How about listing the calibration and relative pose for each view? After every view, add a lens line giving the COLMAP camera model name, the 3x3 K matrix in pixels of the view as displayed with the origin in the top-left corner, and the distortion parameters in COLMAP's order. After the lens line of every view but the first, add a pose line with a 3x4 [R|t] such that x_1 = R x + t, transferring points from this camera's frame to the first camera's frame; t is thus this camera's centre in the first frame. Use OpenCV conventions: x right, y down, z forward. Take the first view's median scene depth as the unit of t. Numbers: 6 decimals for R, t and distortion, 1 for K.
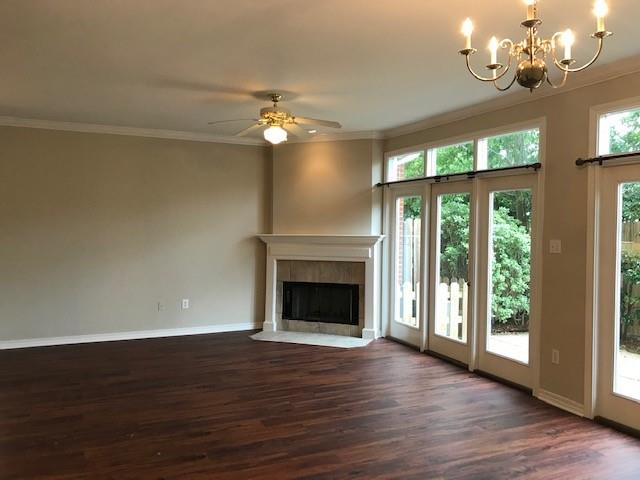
lens RADIAL K [[524.5, 0, 321.6], [0, 524.5, 234.2], [0, 0, 1]] dist [0.031700, -0.027345]
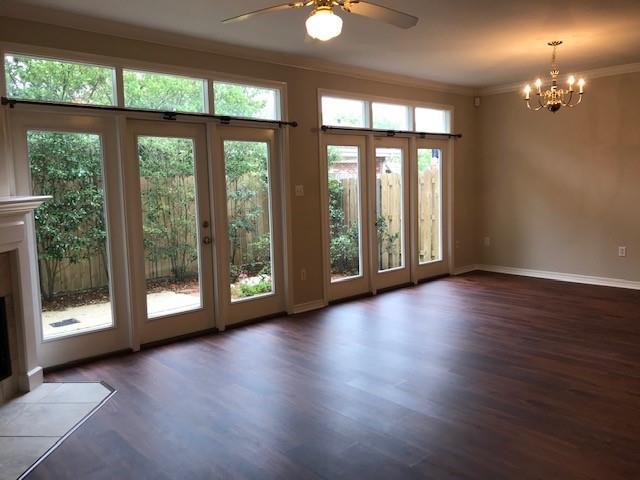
lens RADIAL K [[524.5, 0, 313.3], [0, 524.5, 239.6], [0, 0, 1]] dist [0.031700, -0.027345]
pose [[-0.308346, -0.105175, 0.945442, -0.663028], [0.040298, 0.991533, 0.123445, -0.011992], [-0.950420, 0.076164, -0.301496, 1.156373]]
